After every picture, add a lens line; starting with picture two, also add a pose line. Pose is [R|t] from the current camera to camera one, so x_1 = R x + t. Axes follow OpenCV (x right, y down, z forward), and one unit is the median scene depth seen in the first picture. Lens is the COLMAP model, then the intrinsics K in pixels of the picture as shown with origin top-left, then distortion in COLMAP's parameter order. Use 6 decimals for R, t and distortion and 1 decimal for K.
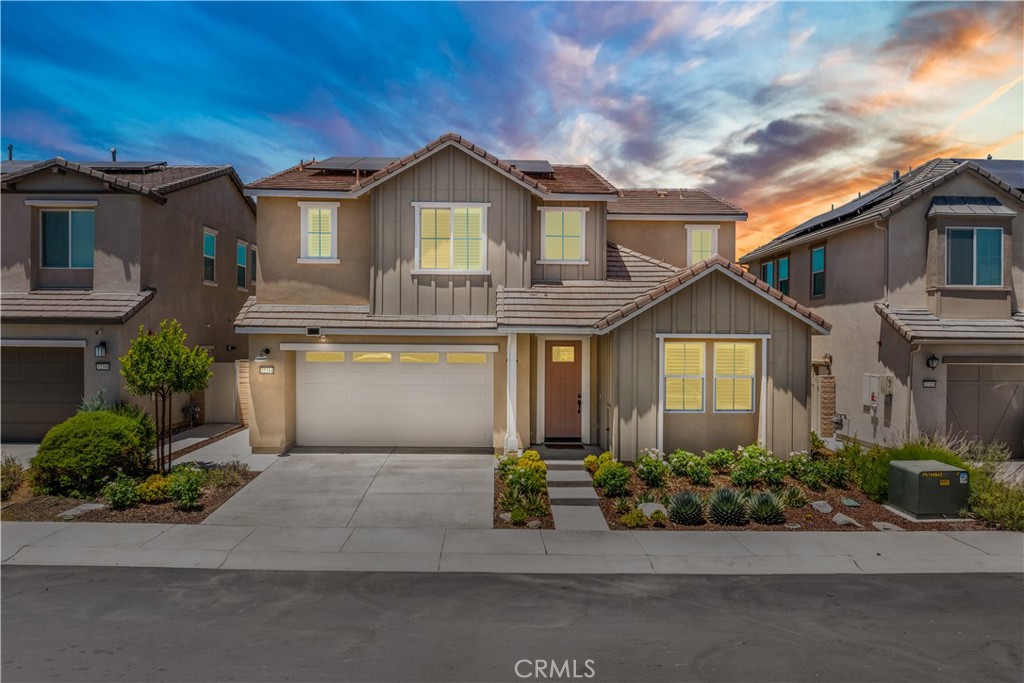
lens RADIAL K [[748.5, 0, 526.3], [0, 748.5, 339.8], [0, 0, 1]] dist [-0.042938, 0.004847]
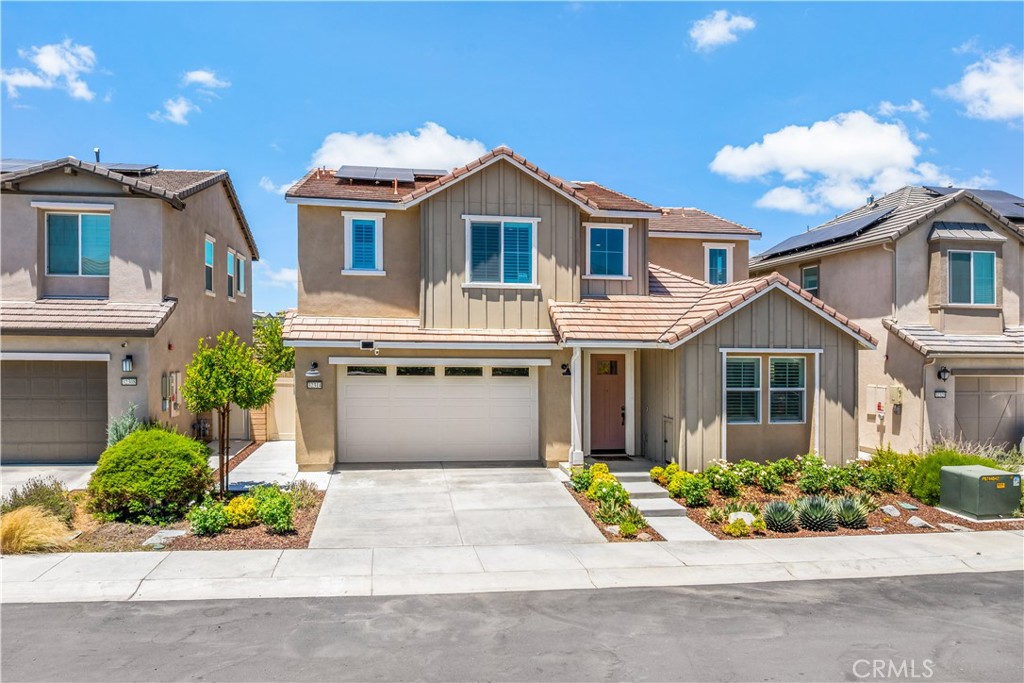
lens RADIAL K [[736.1, 0, 512.0], [0, 736.1, 341.5], [0, 0, 1]] dist [-0.039175, 0.004158]
pose [[0.991743, 0.002854, 0.128213, -0.225543], [-0.001119, 0.999907, -0.013606, -0.002851], [-0.128240, 0.013350, 0.991653, 0.025013]]
